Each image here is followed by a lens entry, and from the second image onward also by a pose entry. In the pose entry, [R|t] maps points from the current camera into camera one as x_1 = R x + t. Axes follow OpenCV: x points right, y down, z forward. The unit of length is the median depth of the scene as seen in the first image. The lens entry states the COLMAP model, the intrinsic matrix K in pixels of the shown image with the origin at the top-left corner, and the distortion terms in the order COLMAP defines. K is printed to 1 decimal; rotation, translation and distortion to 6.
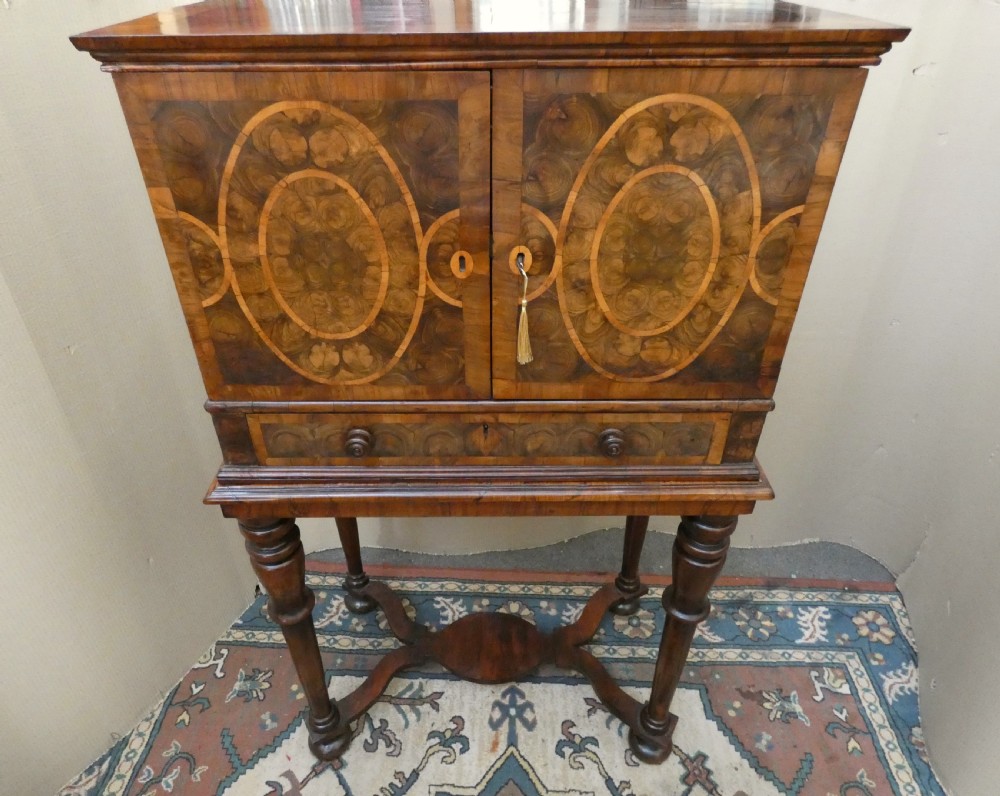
lens RADIAL K [[663.1, 0, 495.0], [0, 663.1, 378.5], [0, 0, 1]] dist [-0.017116, 0.009535]
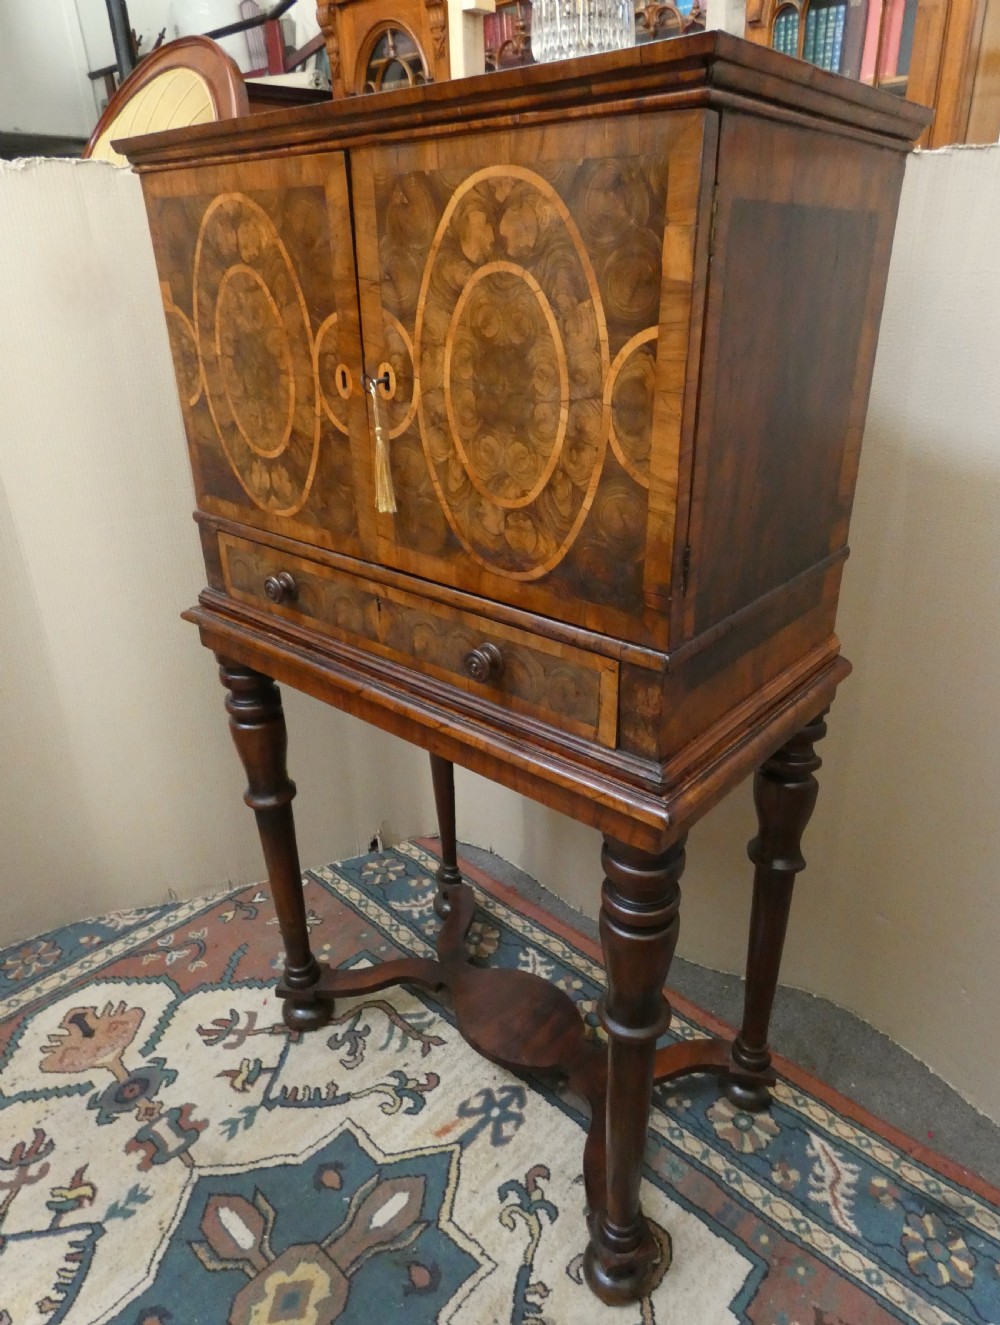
lens RADIAL K [[874.6, 0, 549.2], [0, 874.6, 644.8], [0, 0, 1]] dist [-0.004810, -0.006334]
pose [[0.772666, 0.261541, -0.578432, 0.506018], [-0.355047, 0.933388, -0.052233, 0.066194], [0.526241, 0.245730, 0.814056, 0.149019]]
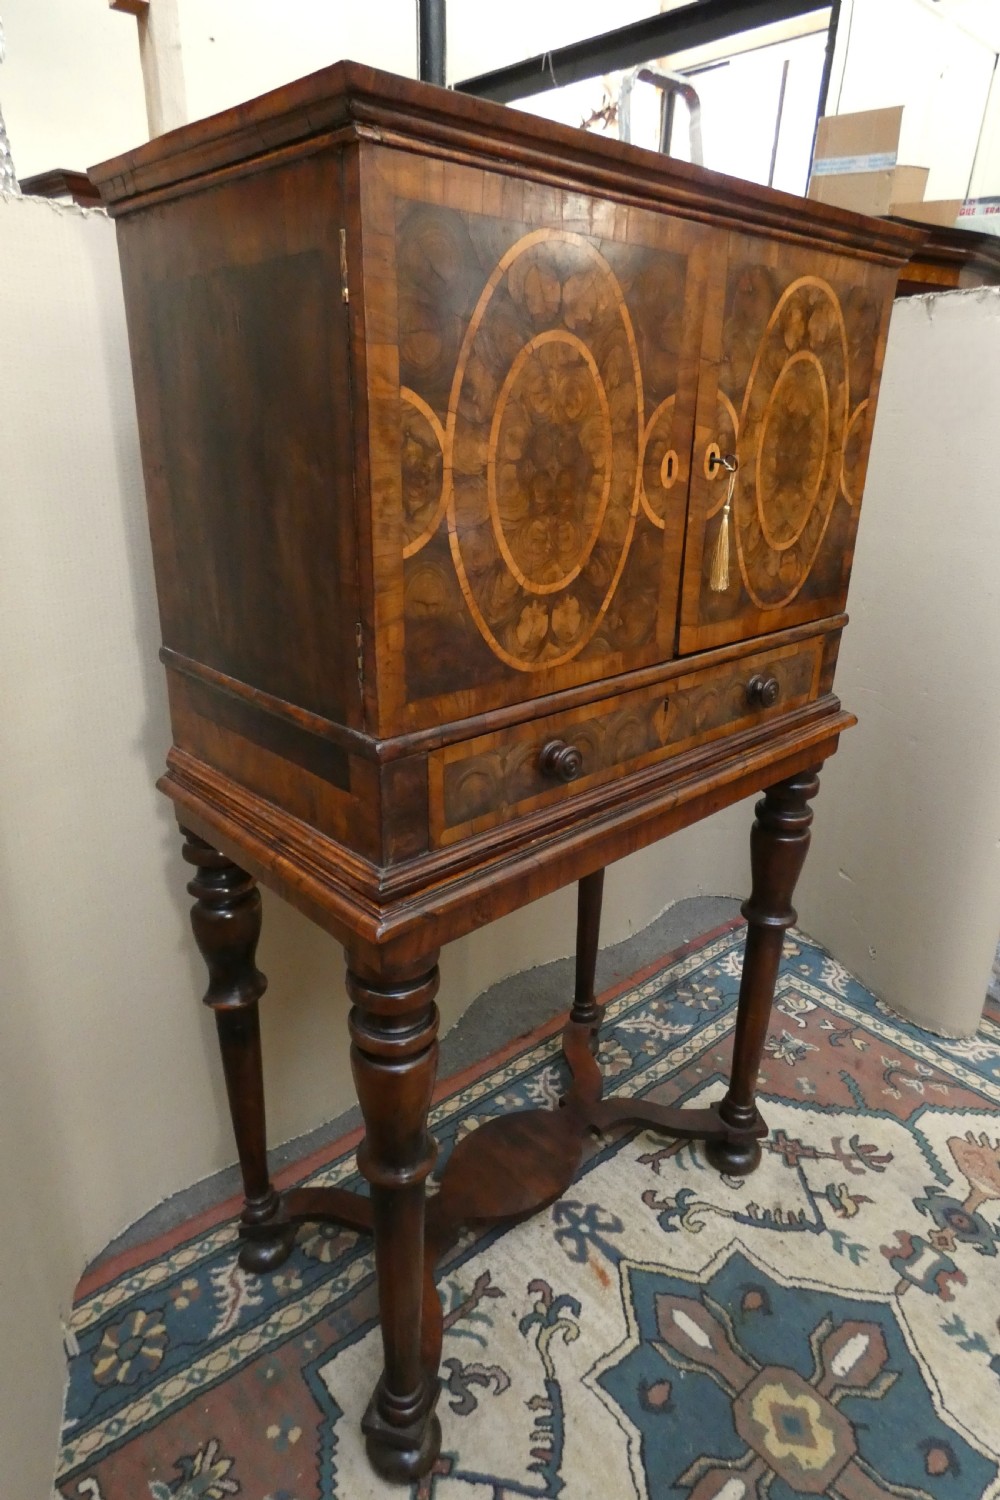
lens RADIAL K [[886.9, 0, 508.5], [0, 886.9, 756.3], [0, 0, 1]] dist [0.002791, -0.016978]
pose [[0.731323, -0.234742, 0.640361, -0.533050], [0.364714, 0.927985, -0.076343, 0.092251], [-0.576325, 0.289380, 0.764270, 0.203026]]
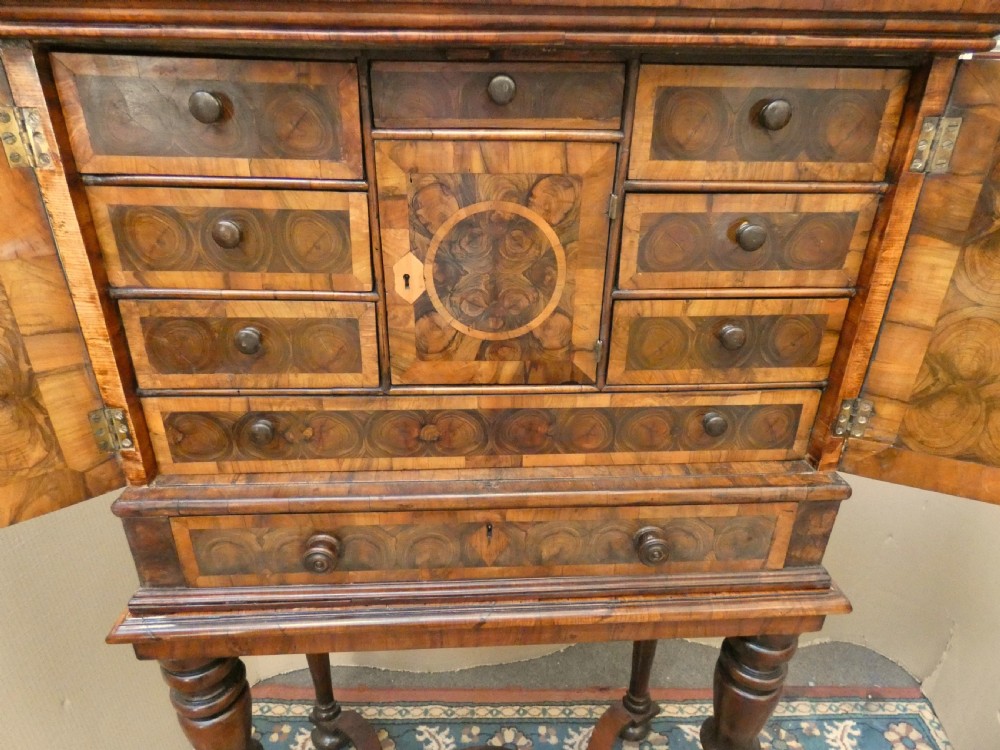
lens RADIAL K [[596.3, 0, 504.4], [0, 596.3, 377.7], [0, 0, 1]] dist [-0.007780, -0.001497]
pose [[0.998258, -0.008095, 0.058440, -0.022199], [0.017566, 0.986397, -0.163437, 0.008932], [-0.056323, 0.164179, 0.984821, 0.180893]]
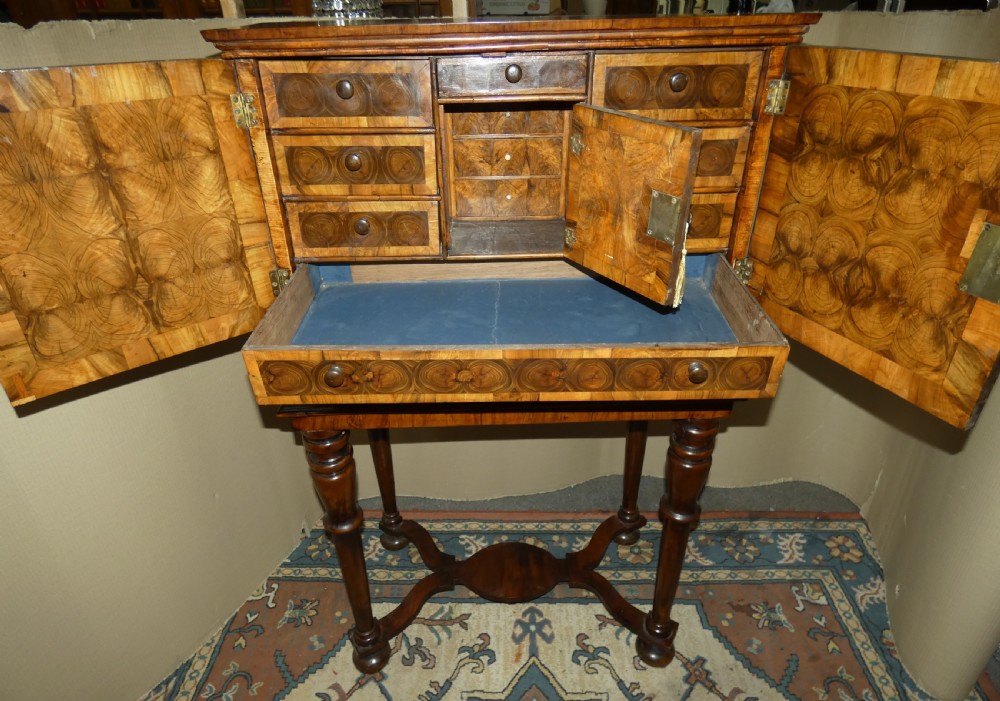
lens RADIAL K [[595.3, 0, 503.9], [0, 595.3, 329.0], [0, 0, 1]] dist [-0.008530, -0.001095]
pose [[0.999624, -0.023440, 0.014222, -0.026172], [0.024718, 0.994920, -0.097584, 0.096831], [-0.011862, 0.097898, 0.995126, -0.065727]]
